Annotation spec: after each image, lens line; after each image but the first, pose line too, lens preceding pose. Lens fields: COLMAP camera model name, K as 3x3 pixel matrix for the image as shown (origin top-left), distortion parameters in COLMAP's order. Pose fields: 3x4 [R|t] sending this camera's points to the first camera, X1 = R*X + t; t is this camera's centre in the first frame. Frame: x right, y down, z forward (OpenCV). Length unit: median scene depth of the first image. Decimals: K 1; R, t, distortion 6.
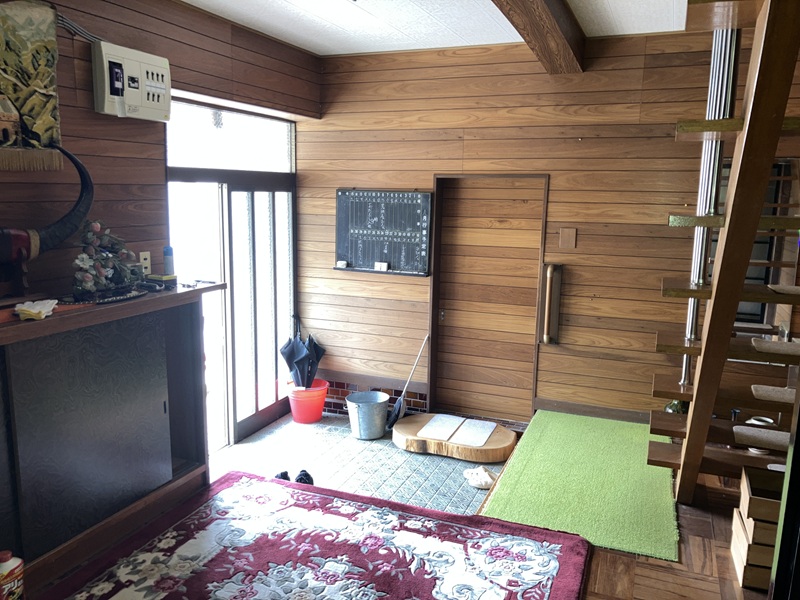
lens RADIAL K [[654.6, 0, 379.0], [0, 654.6, 303.9], [0, 0, 1]] dist [0.001245, -0.016390]
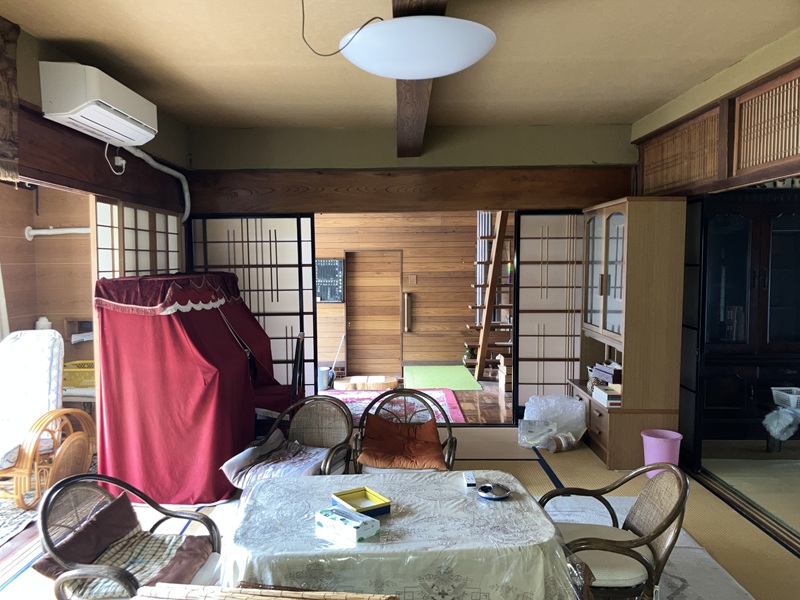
lens RADIAL K [[654.6, 0, 405.6], [0, 654.6, 308.5], [0, 0, 1]] dist [0.001245, -0.016390]
pose [[0.912586, -0.048234, 0.406030, -0.566474], [0.089322, 0.992551, -0.082849, 0.156377], [-0.399009, 0.111874, 0.910097, -0.850410]]
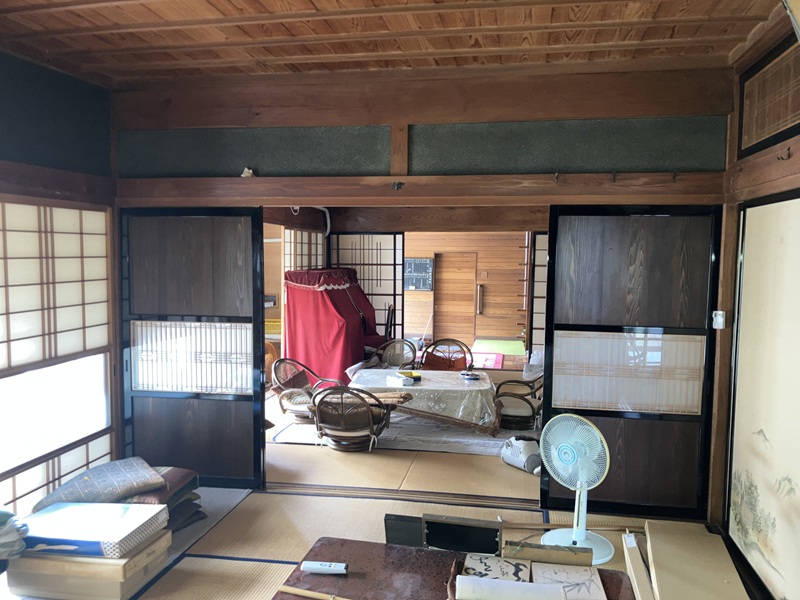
lens RADIAL K [[654.6, 0, 398.2], [0, 654.6, 302.7], [0, 0, 1]] dist [0.001245, -0.016390]
pose [[0.972588, -0.019002, 0.231756, -0.688606], [0.041736, 0.994736, -0.093590, 0.252228], [-0.228758, 0.100697, 0.968261, -1.535635]]
